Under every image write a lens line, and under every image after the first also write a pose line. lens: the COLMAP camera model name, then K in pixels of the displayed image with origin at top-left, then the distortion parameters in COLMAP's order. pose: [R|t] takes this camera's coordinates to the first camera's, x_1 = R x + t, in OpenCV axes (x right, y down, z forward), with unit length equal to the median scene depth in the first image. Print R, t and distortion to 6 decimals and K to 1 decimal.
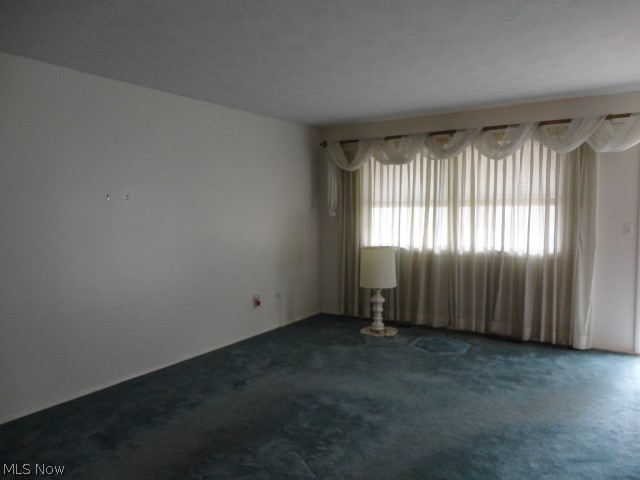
lens RADIAL K [[450.9, 0, 320.0], [0, 450.9, 240.0], [0, 0, 1]] dist [0.002773, 0.000693]
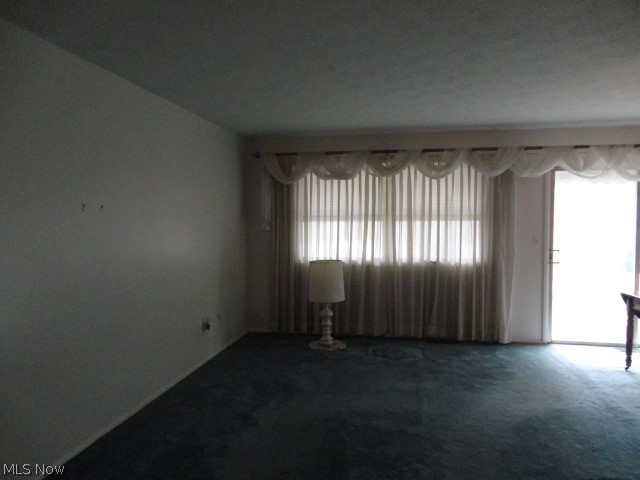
lens RADIAL K [[450.9, 0, 320.0], [0, 450.9, 240.0], [0, 0, 1]] dist [0.002773, 0.000693]
pose [[0.926798, -0.009276, 0.375446, -0.272566], [0.020300, 0.999471, -0.025417, -0.005716], [-0.375011, 0.031178, 0.926496, 0.078929]]
